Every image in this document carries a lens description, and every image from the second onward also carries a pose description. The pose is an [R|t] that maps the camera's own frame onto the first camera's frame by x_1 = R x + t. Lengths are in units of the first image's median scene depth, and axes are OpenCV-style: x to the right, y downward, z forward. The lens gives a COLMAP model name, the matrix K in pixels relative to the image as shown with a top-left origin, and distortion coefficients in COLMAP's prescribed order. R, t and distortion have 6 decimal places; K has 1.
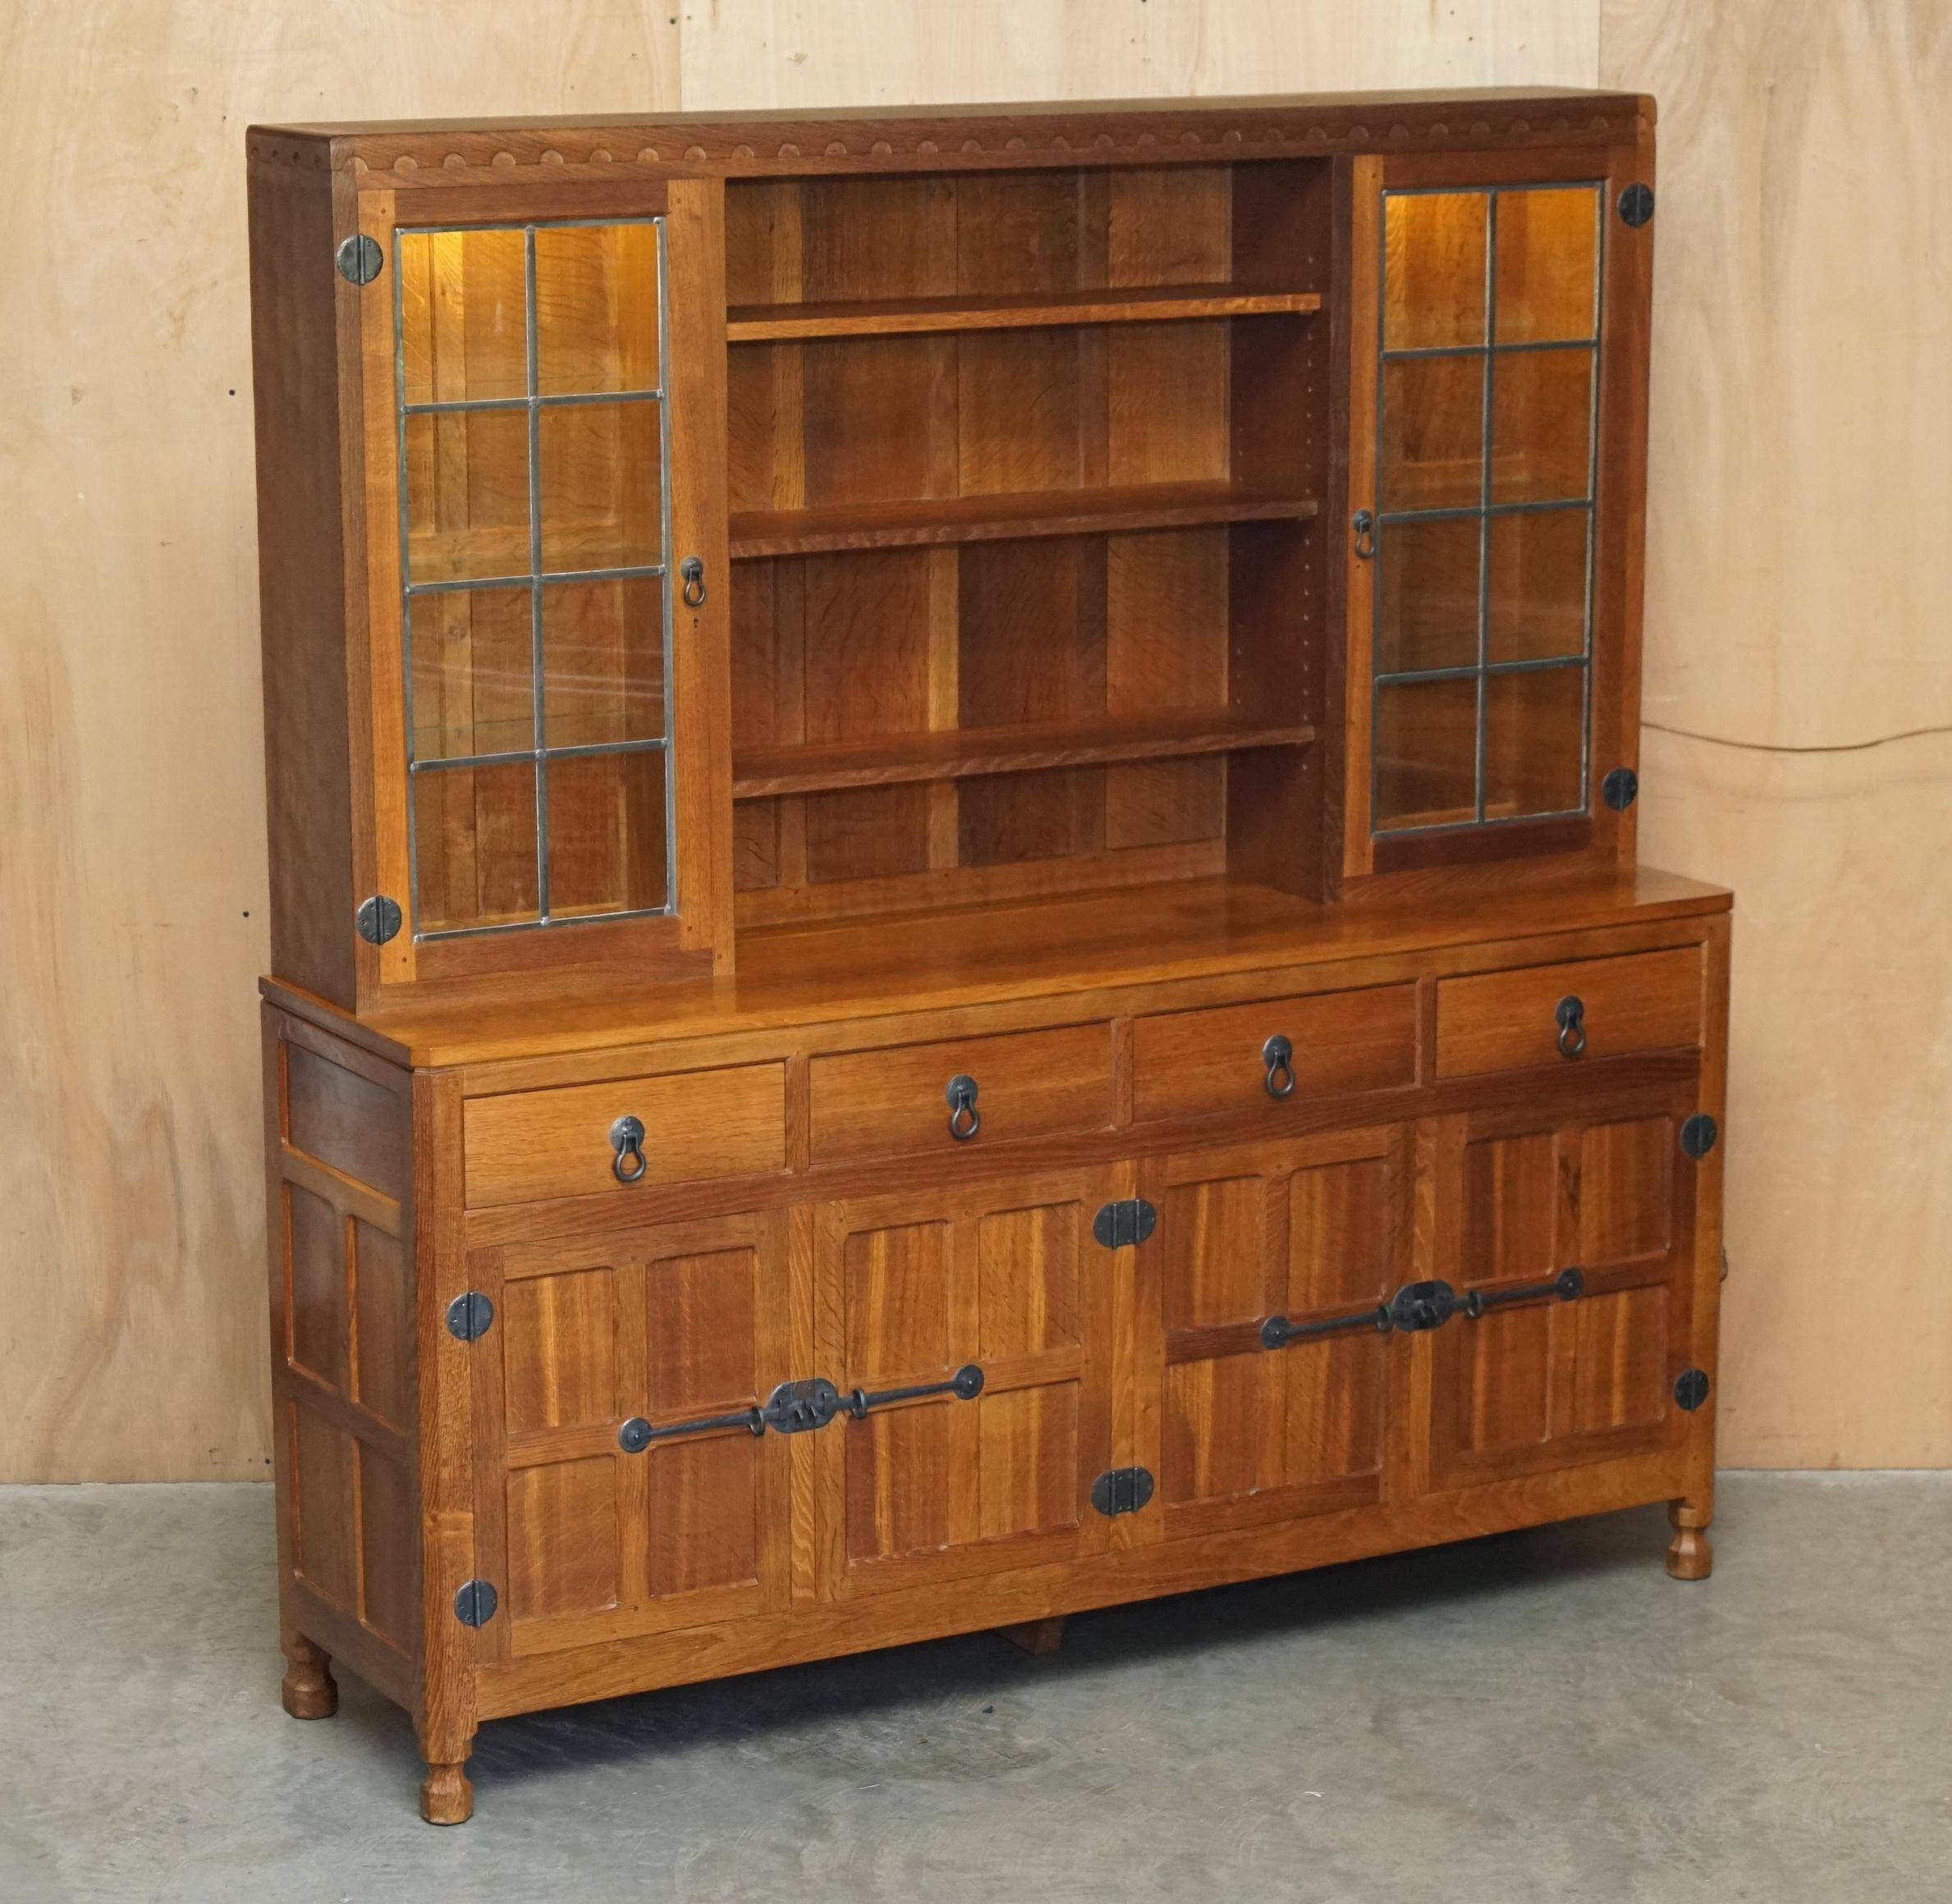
lens RADIAL K [[5380.5, 0, 971.4], [0, 5380.5, 966.5], [0, 0, 1]] dist [0.063953, 0.000000]
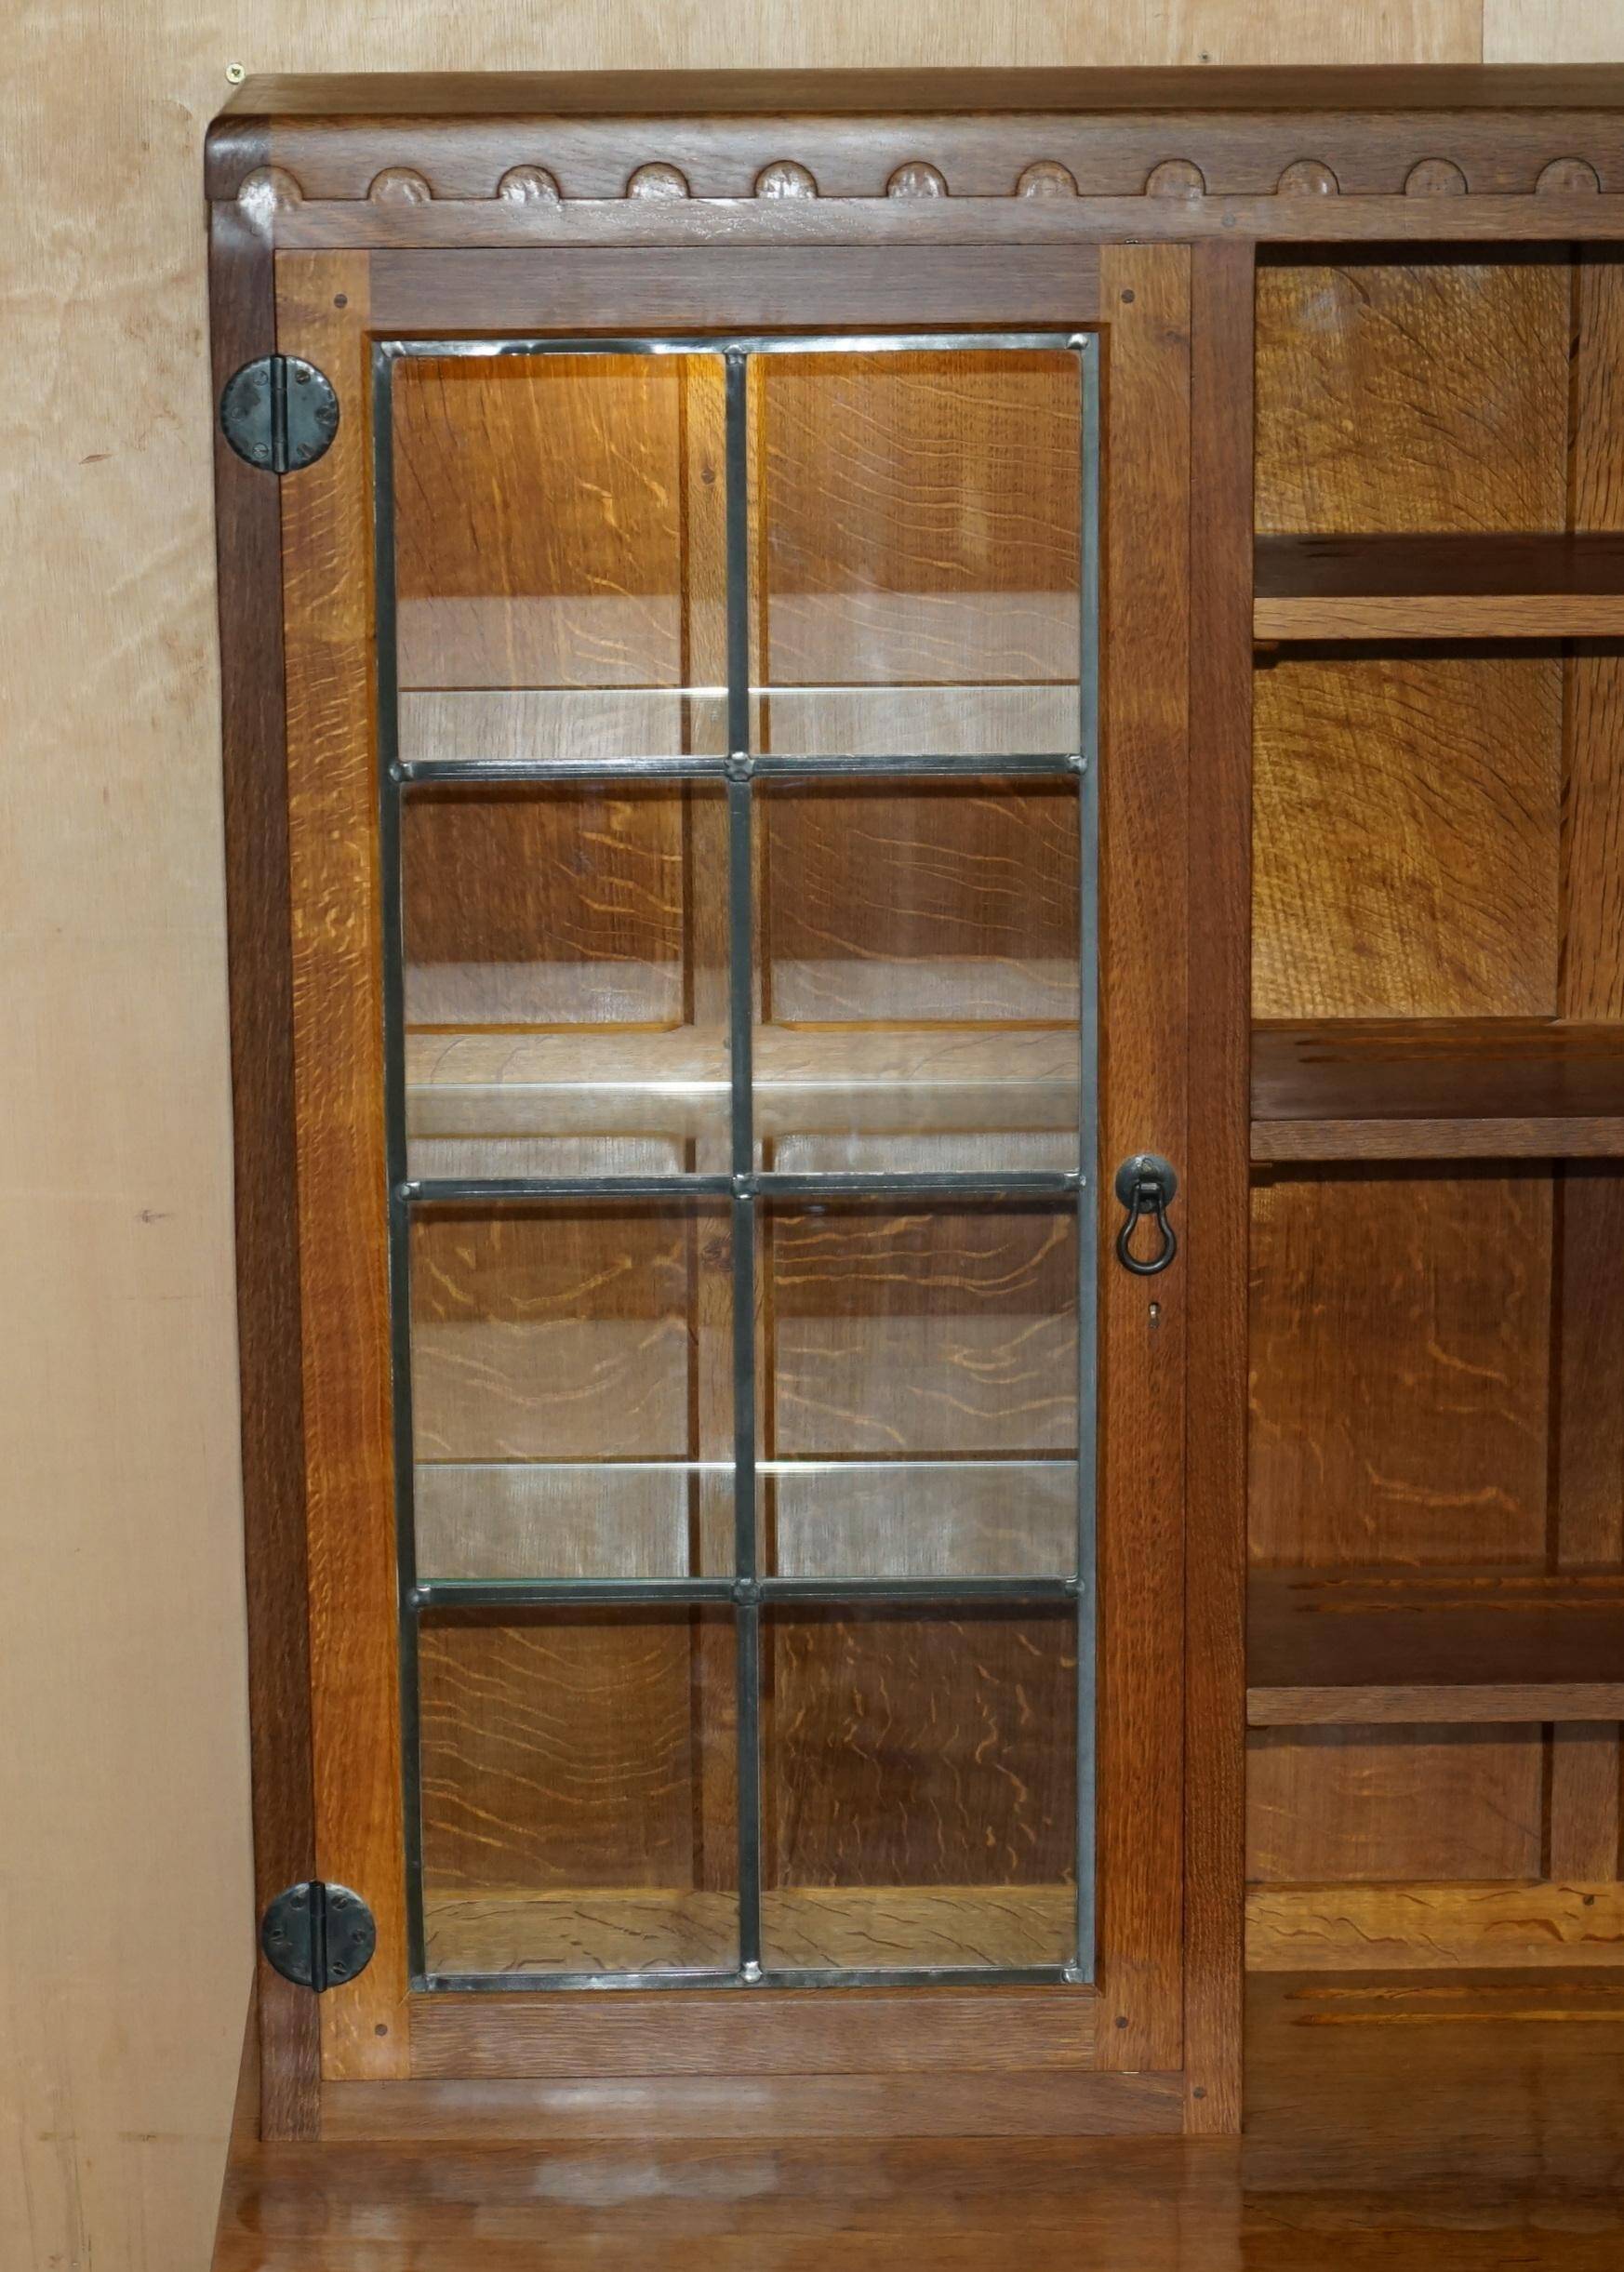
lens RADIAL K [[6873.5, 0, 789.4], [0, 6873.5, 1208.8], [0, 0, 1]] dist [-0.059145, 0.000000]
pose [[0.881022, 0.108895, -0.460372, 0.161988], [-0.093636, 0.994034, 0.055931, -0.096210], [0.463716, -0.006169, 0.885962, 0.508012]]
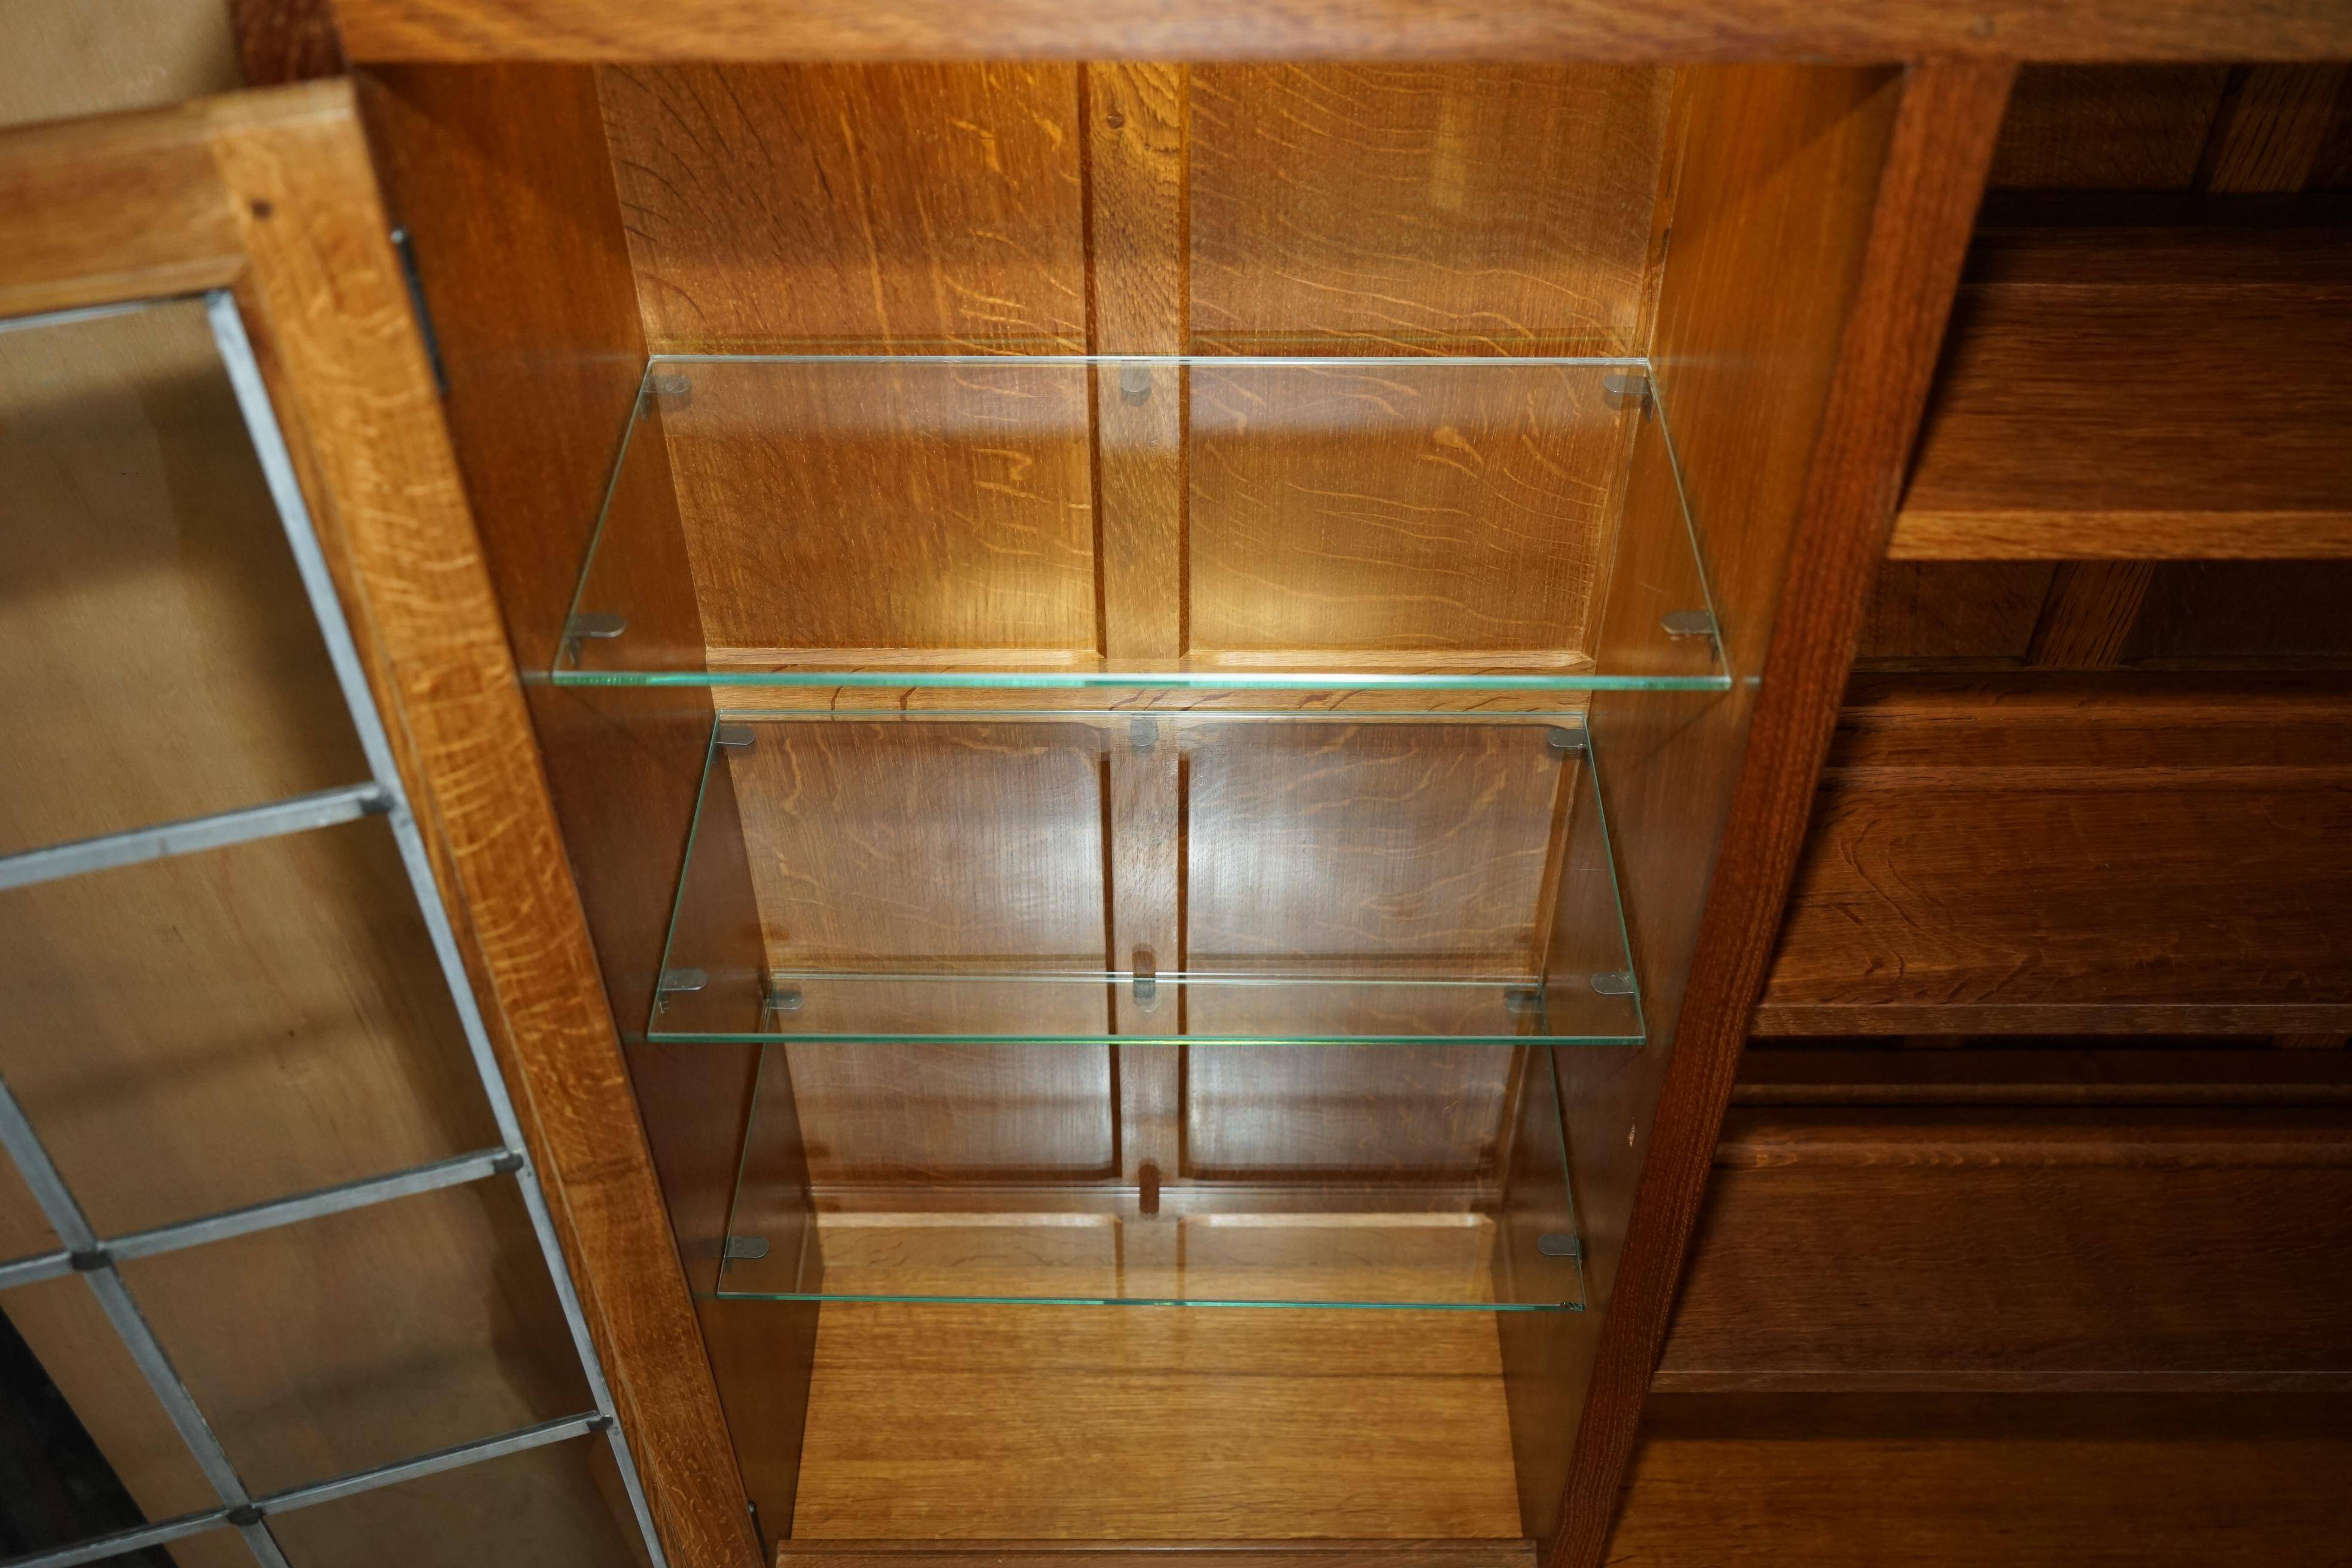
lens RADIAL K [[2224.2, 0, 1182.3], [0, 2224.2, 780.4], [0, 0, 1]] dist [0.003952, 0.000000]
pose [[0.873796, 0.341308, -0.346394, -0.031975], [-0.103715, 0.826727, 0.552962, -0.164380], [0.475104, -0.447250, 0.757789, 0.860906]]
